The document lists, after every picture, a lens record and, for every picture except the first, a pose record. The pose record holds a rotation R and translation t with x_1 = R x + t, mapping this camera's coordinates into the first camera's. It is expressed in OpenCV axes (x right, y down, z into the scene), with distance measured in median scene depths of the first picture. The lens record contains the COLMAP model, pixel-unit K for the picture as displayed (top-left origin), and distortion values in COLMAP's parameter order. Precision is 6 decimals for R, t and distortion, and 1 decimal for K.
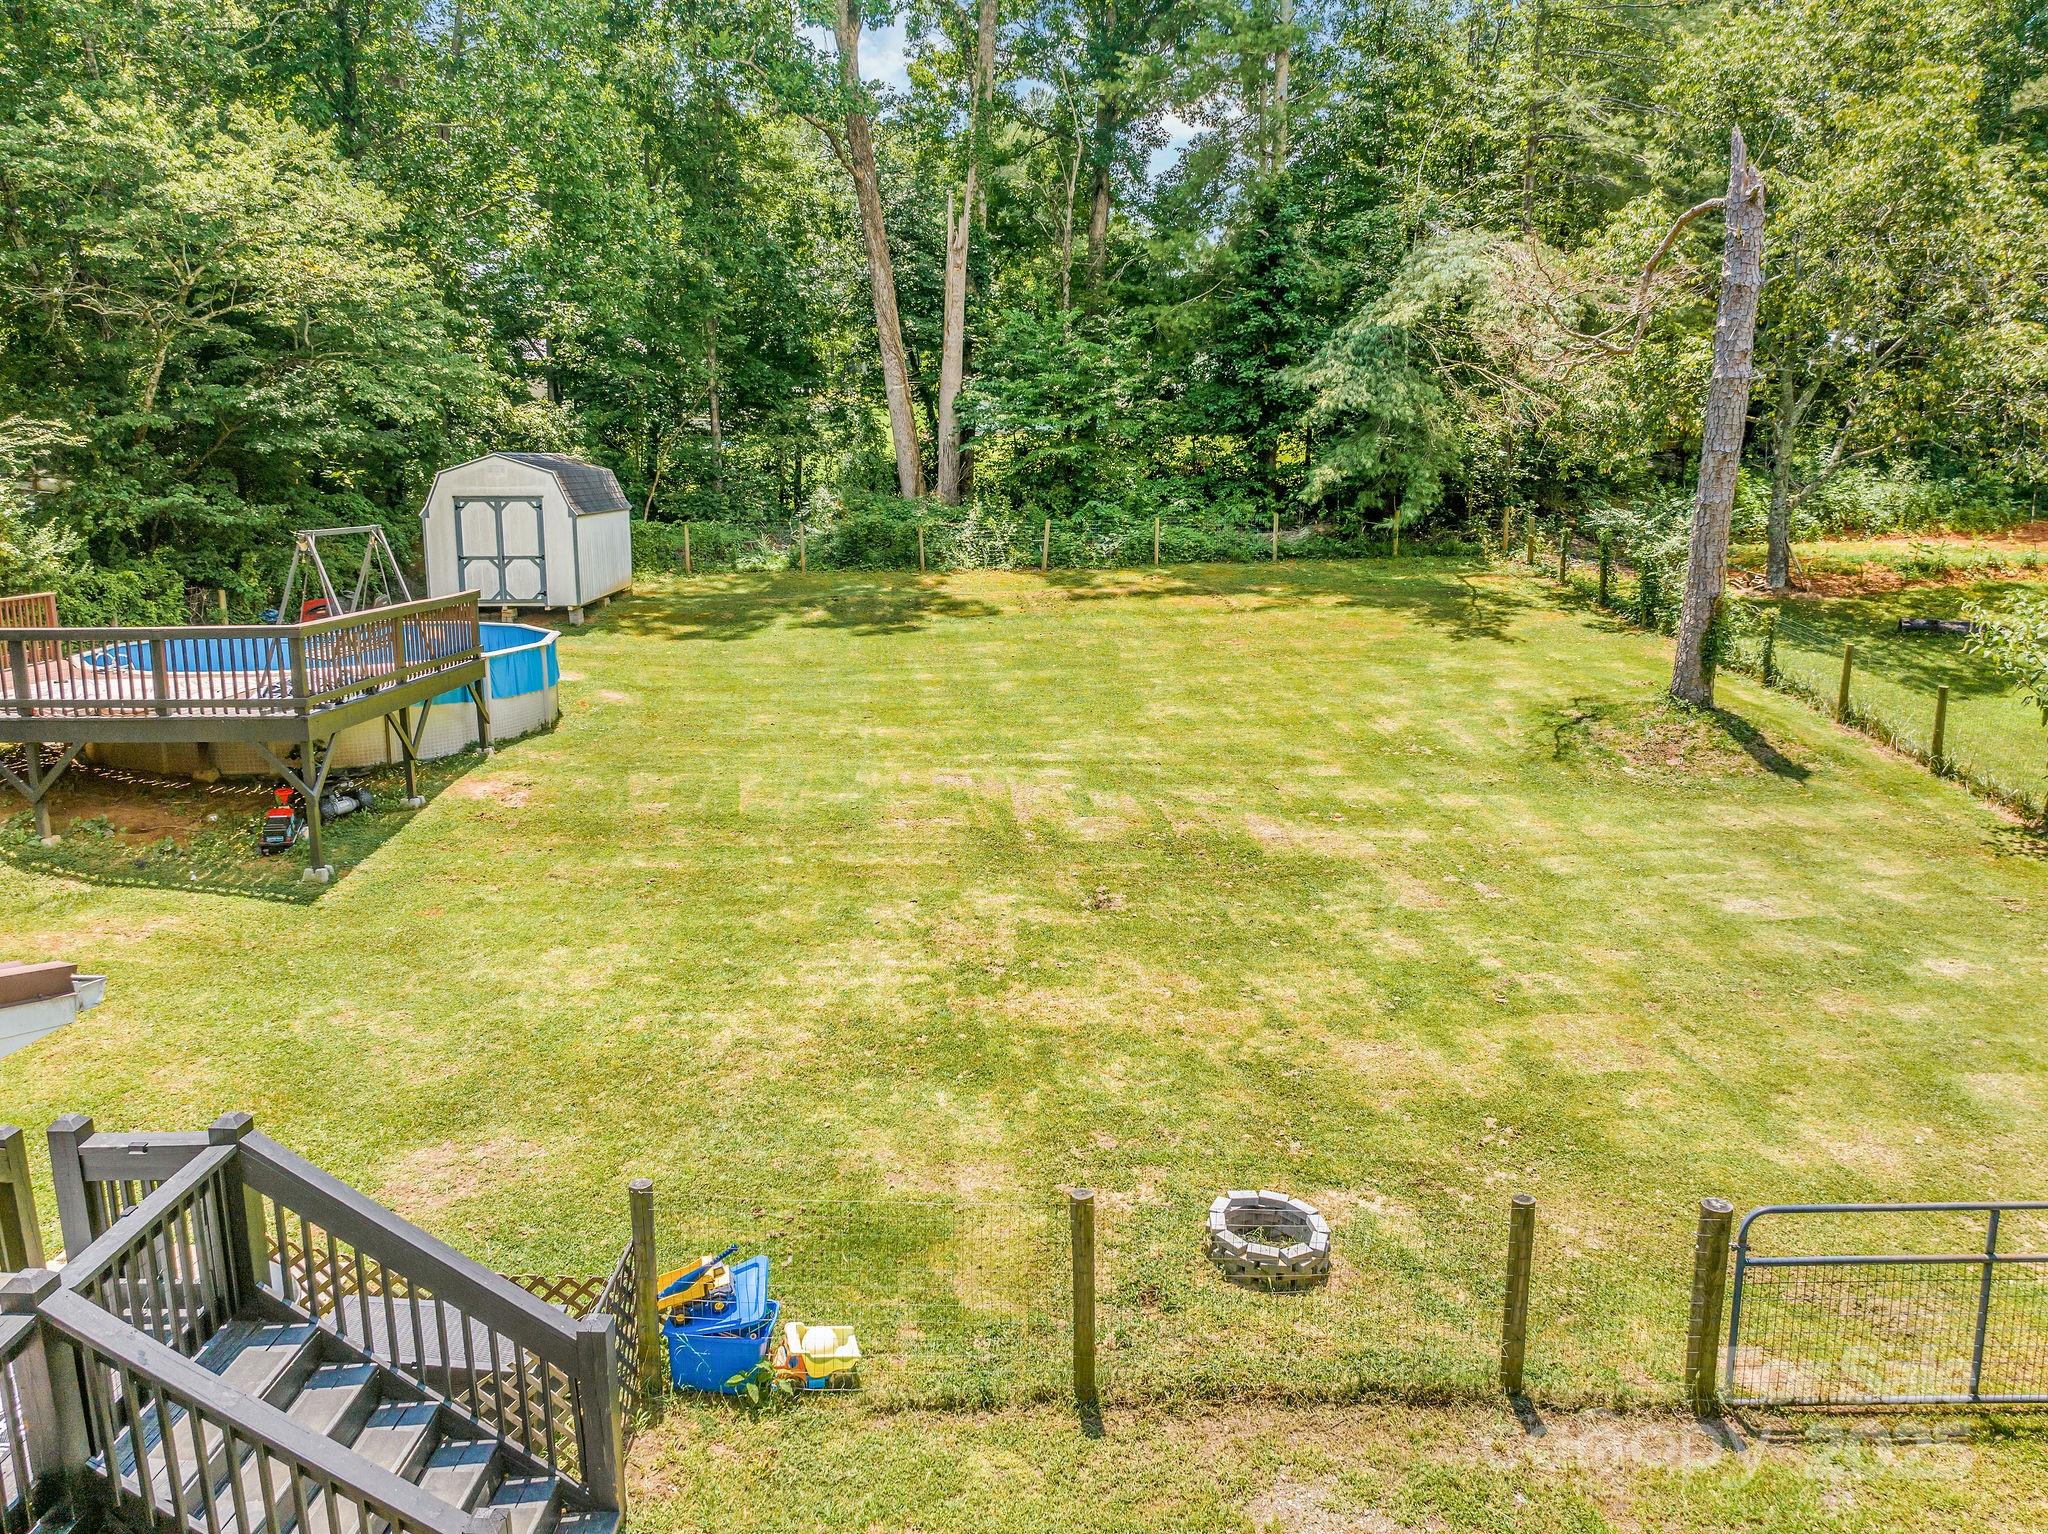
lens RADIAL K [[1453.1, 0, 1017.1], [0, 1453.1, 800.3], [0, 0, 1]] dist [-0.079536, 0.041363]
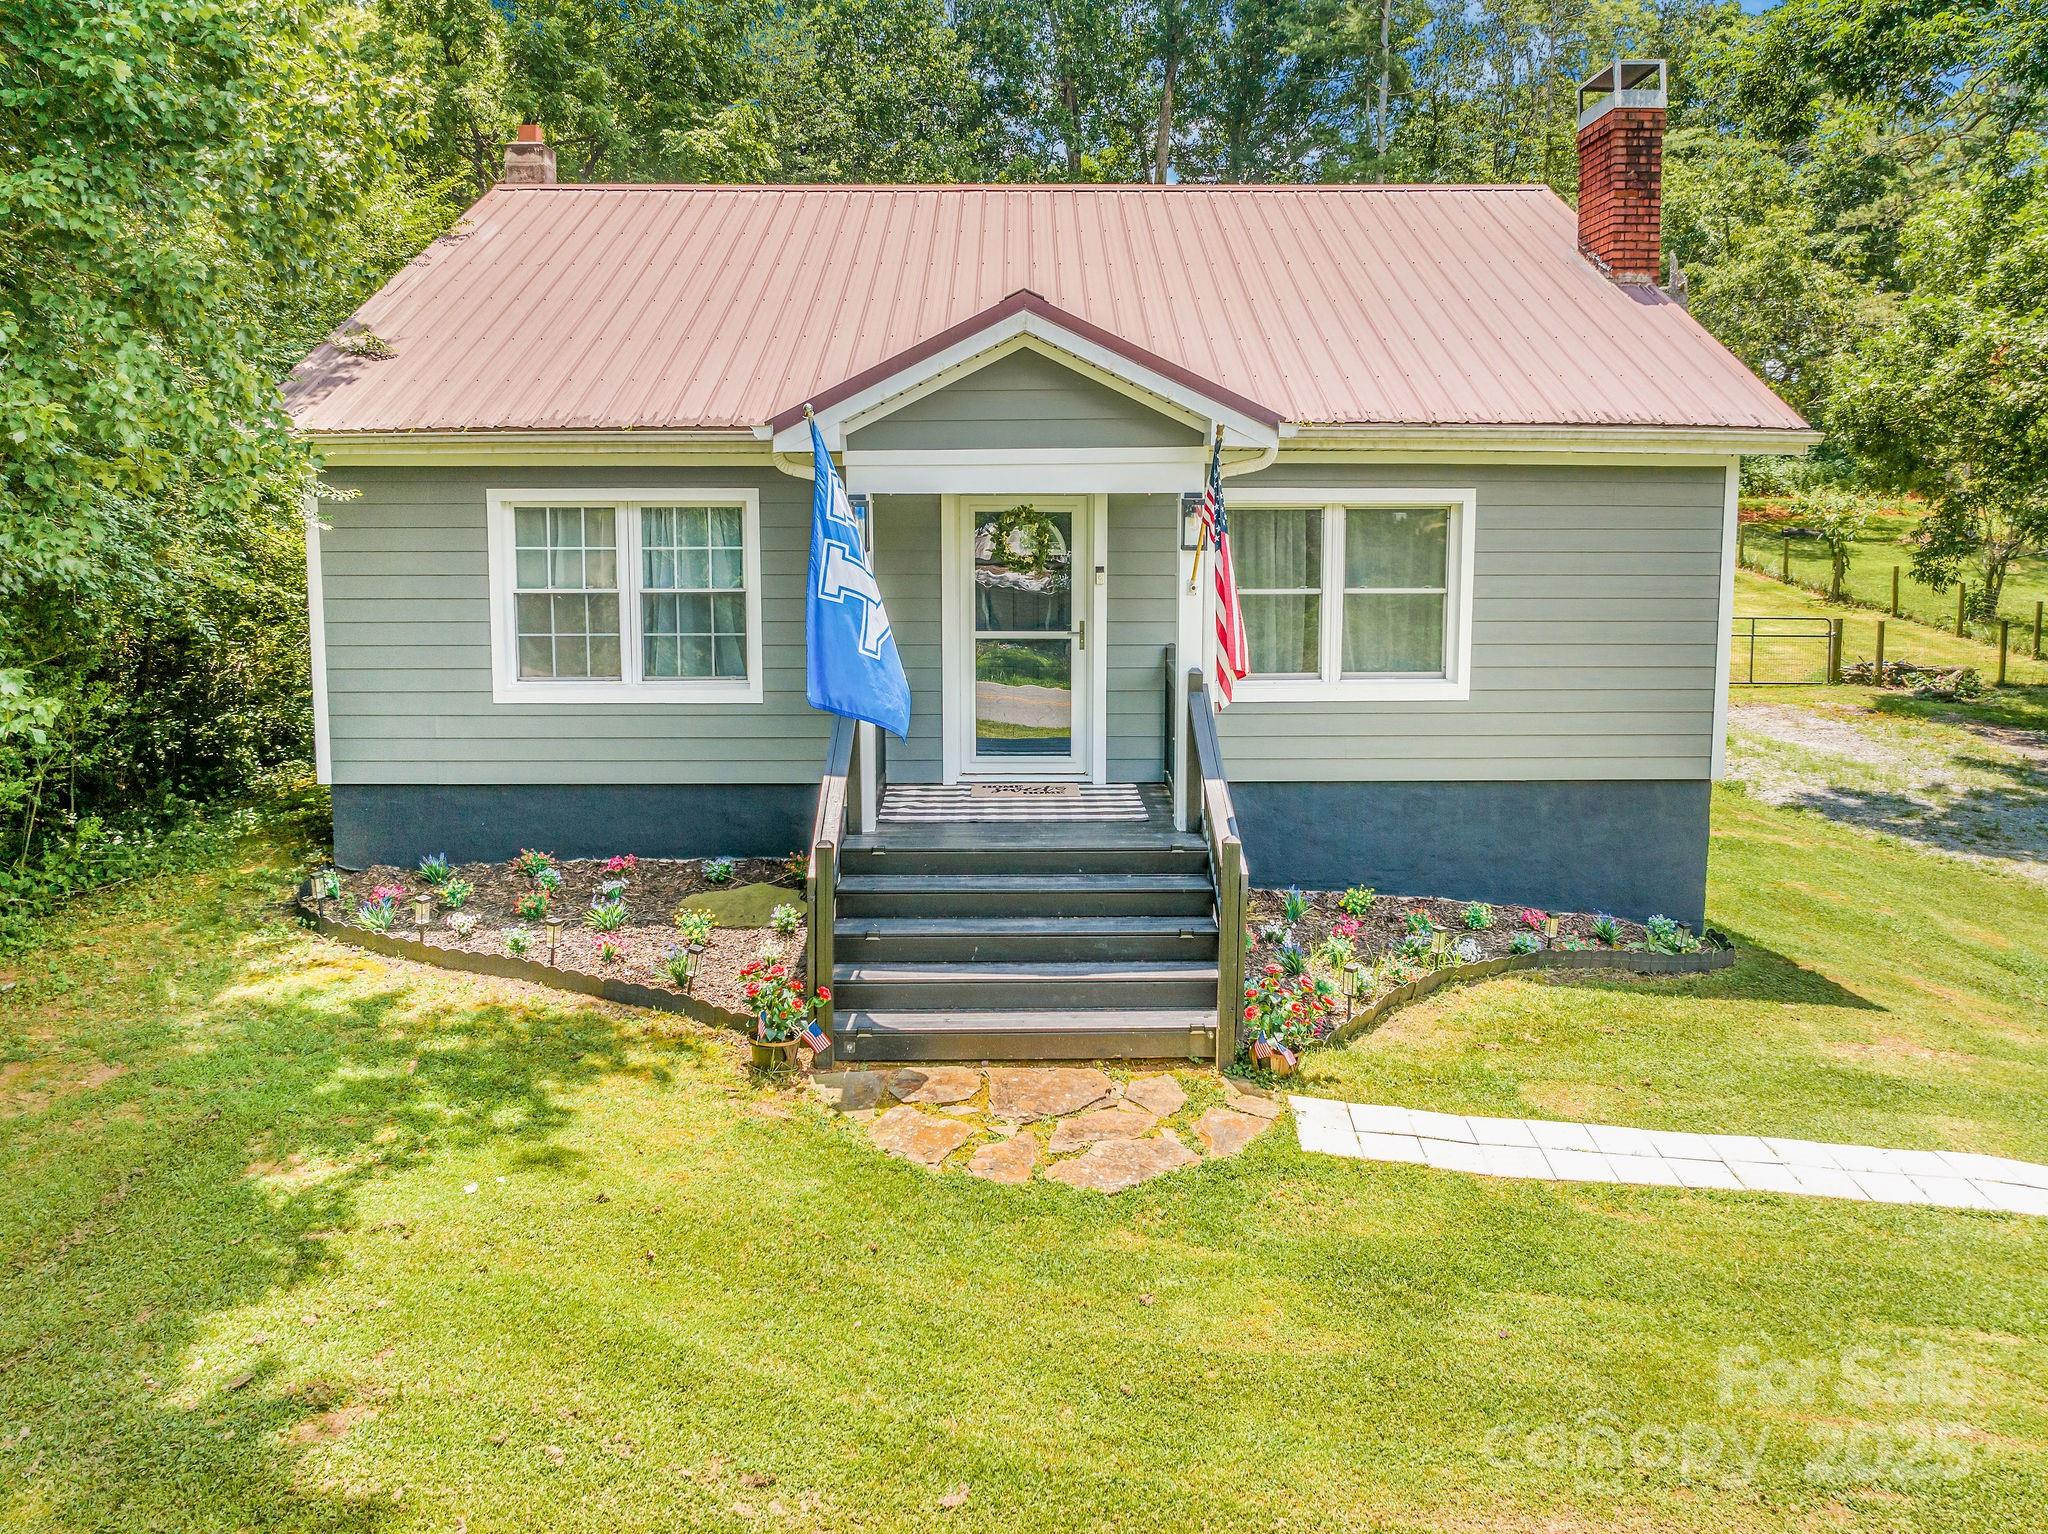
lens RADIAL K [[1465.2, 0, 1033.4], [0, 1465.2, 711.4], [0, 0, 1]] dist [-0.052590, -0.000507]
pose [[0.999501, 0.003787, 0.031348, -0.281243], [-0.001449, 0.997237, -0.074271, 0.197354], [-0.031542, 0.074188, 0.996745, -0.593061]]
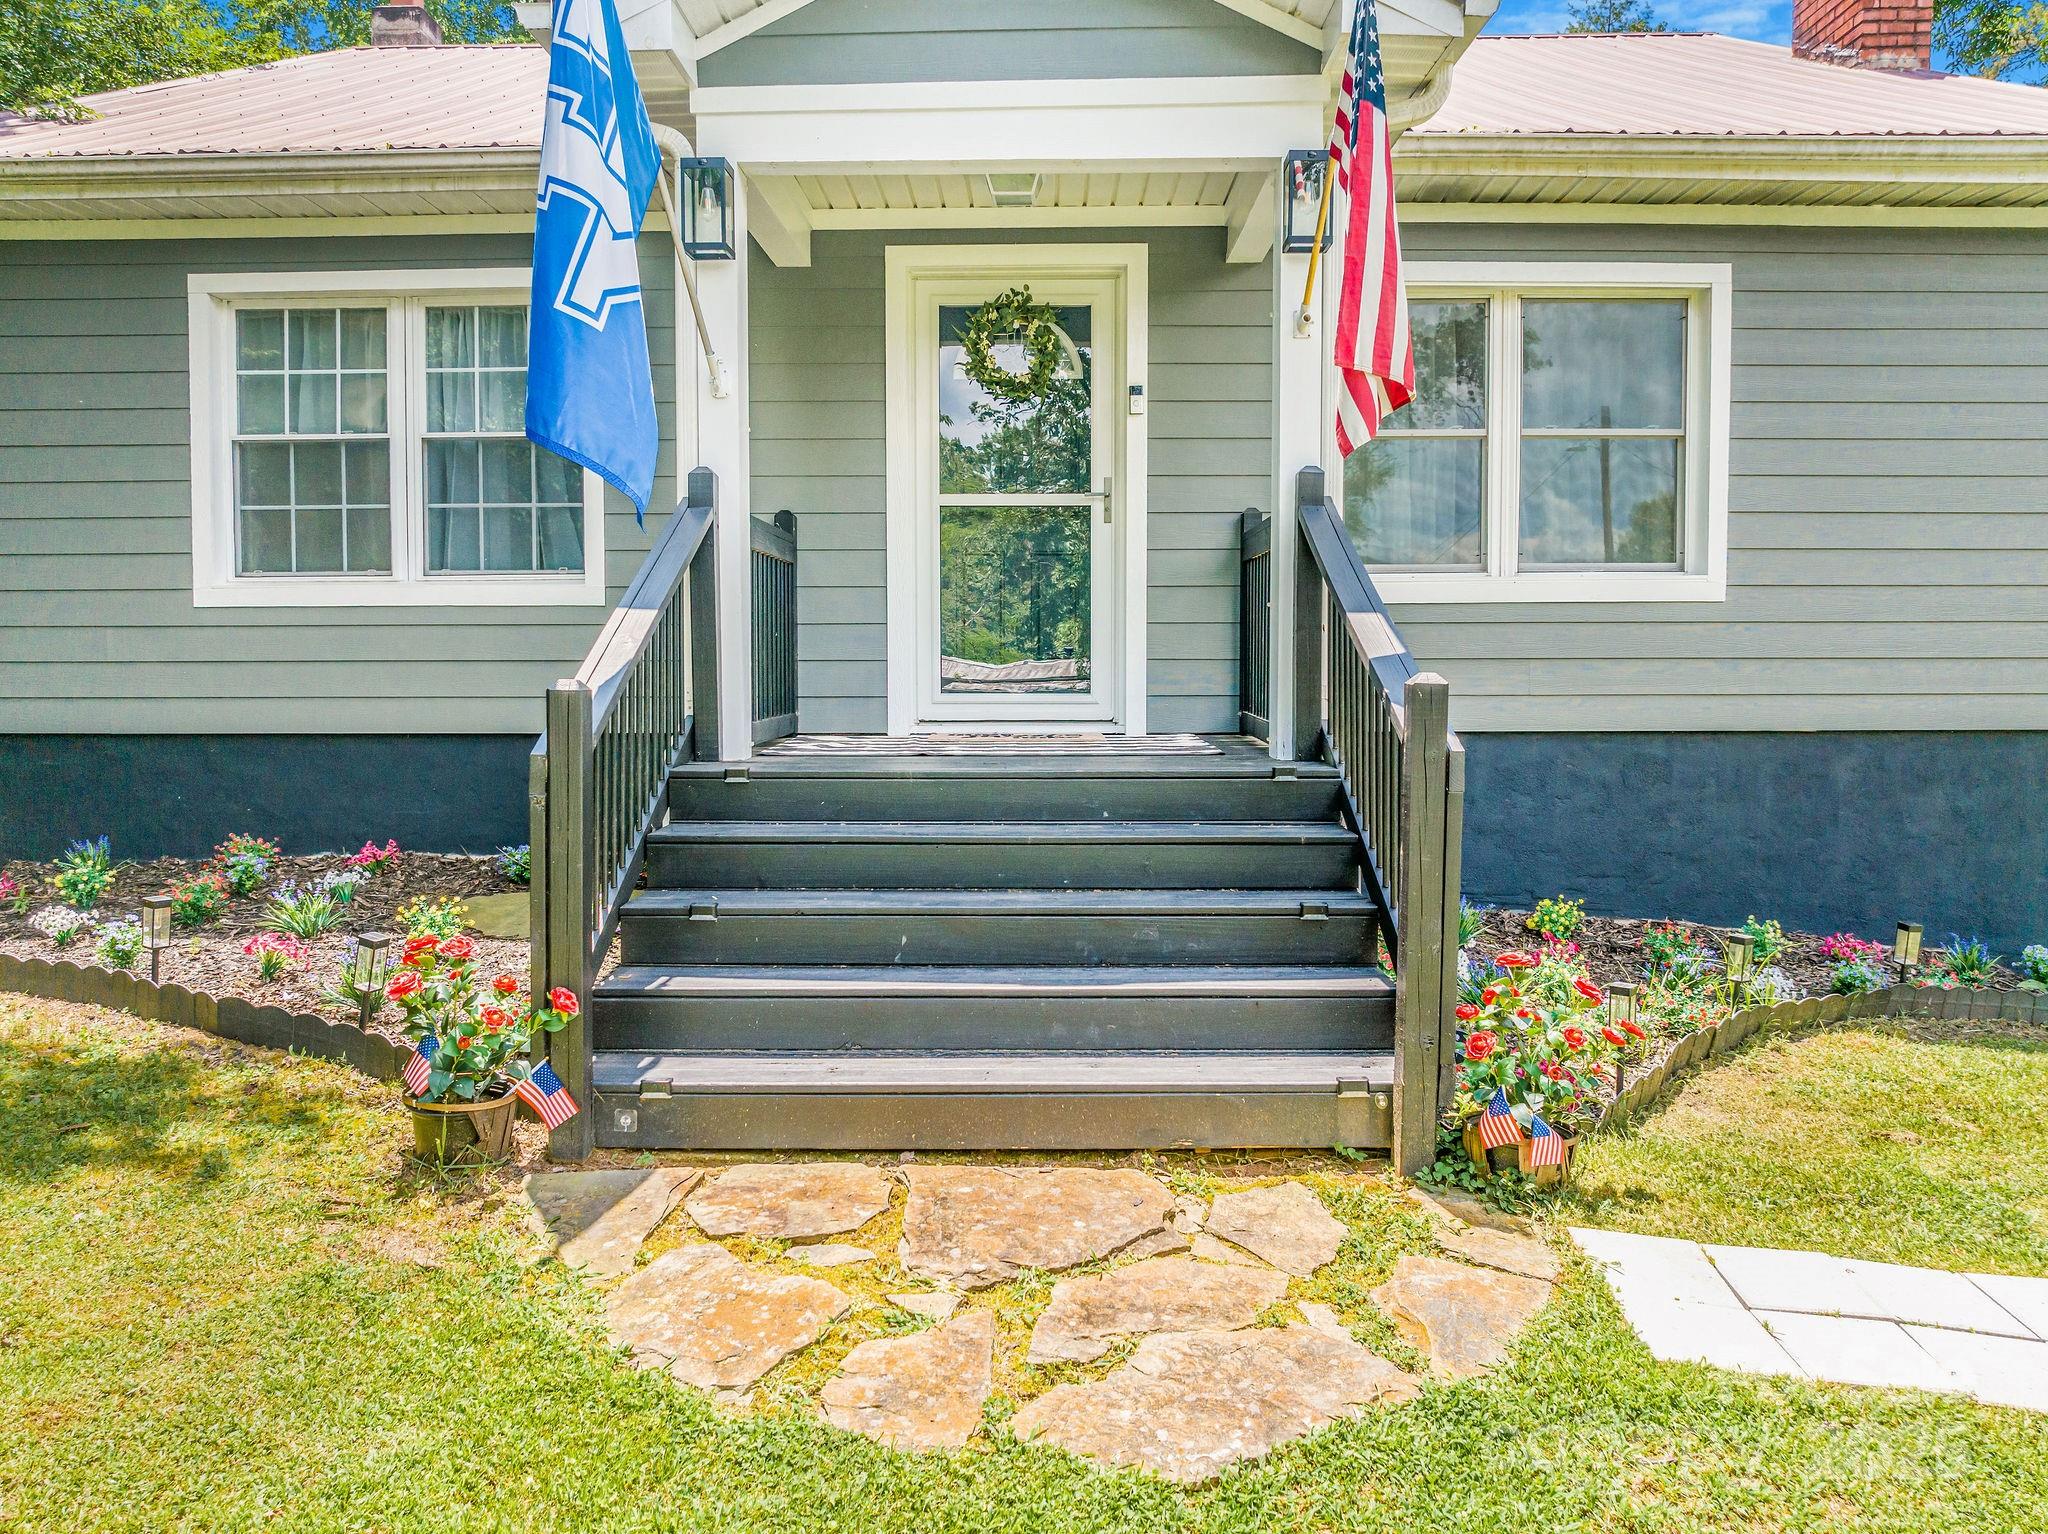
lens RADIAL K [[1453.1, 0, 1017.1], [0, 1453.1, 800.3], [0, 0, 1]] dist [-0.079536, 0.041363]
pose [[0.999977, 0.006327, 0.002626, -0.272695], [-0.005974, 0.993030, -0.117707, 0.224551], [-0.003353, 0.117689, 0.993045, -0.455587]]
